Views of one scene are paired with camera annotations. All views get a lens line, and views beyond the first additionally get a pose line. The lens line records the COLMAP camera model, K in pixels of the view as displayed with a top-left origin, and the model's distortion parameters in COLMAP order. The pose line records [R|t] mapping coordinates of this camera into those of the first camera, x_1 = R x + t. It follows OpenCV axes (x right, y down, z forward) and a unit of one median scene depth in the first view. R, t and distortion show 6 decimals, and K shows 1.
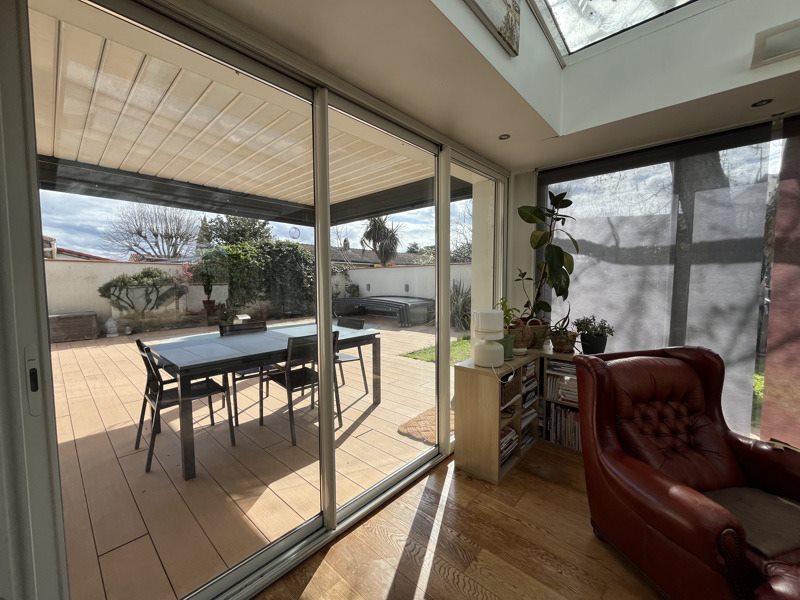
lens RADIAL K [[323.2, 0, 400.0], [0, 323.2, 300.0], [0, 0, 1]] dist [0.000580, -0.000014]
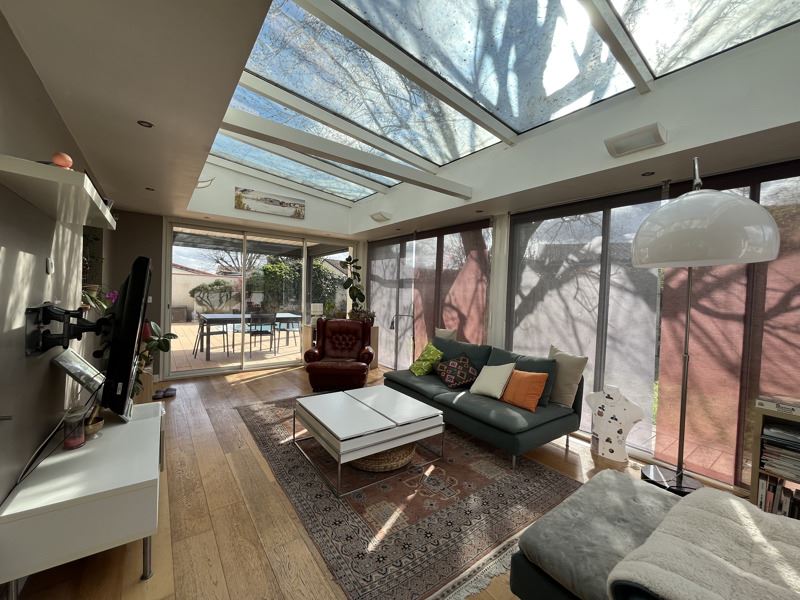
lens RADIAL K [[323.2, 0, 400.0], [0, 323.2, 300.0], [0, 0, 1]] dist [0.000580, -0.000014]
pose [[0.982492, 0.039834, -0.181998, 0.347005], [-0.047976, 0.998025, -0.040553, 0.019214], [0.180023, 0.048574, 0.982462, -0.343625]]
